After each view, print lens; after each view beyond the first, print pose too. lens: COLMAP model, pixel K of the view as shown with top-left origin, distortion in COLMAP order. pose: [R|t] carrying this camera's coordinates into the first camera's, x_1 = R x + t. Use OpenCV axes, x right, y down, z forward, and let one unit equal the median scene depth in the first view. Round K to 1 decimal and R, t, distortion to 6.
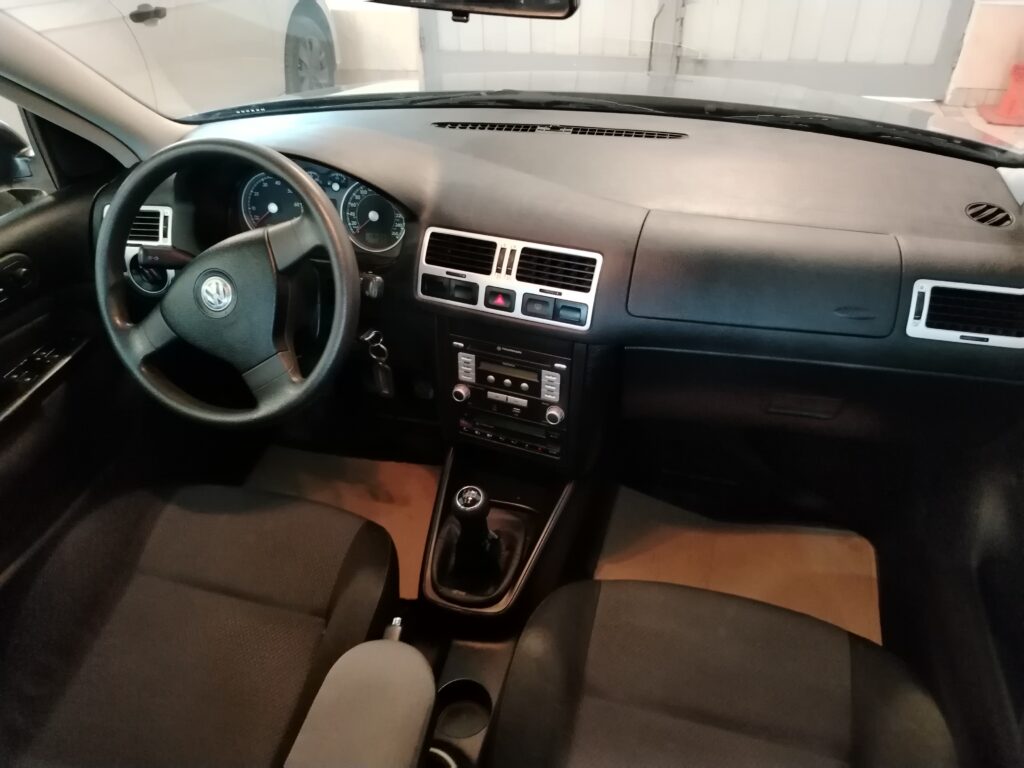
lens RADIAL K [[715.4, 0, 511.6], [0, 715.4, 363.4], [0, 0, 1]] dist [0.023851, -0.023418]
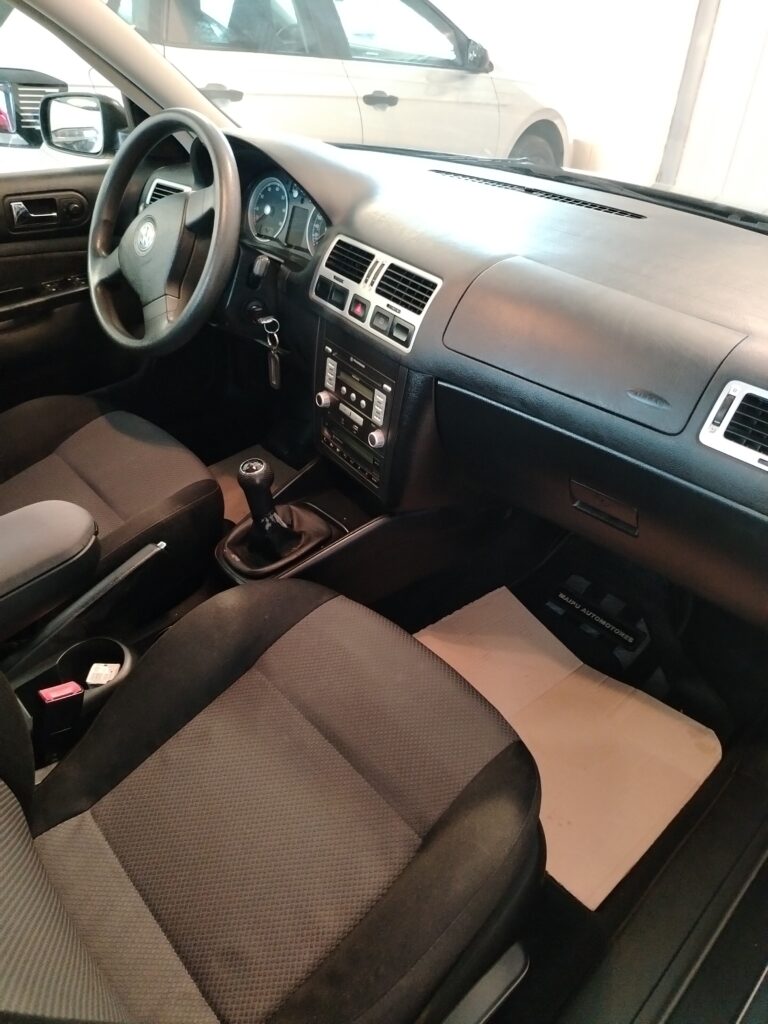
lens RADIAL K [[715.4, 0, 386.2], [0, 715.4, 513.9], [0, 0, 1]] dist [0.023851, -0.023418]
pose [[0.848902, 0.359835, -0.387148, 0.517312], [-0.362014, 0.929528, 0.070161, 0.098343], [0.385112, 0.080593, 0.919344, 0.081678]]
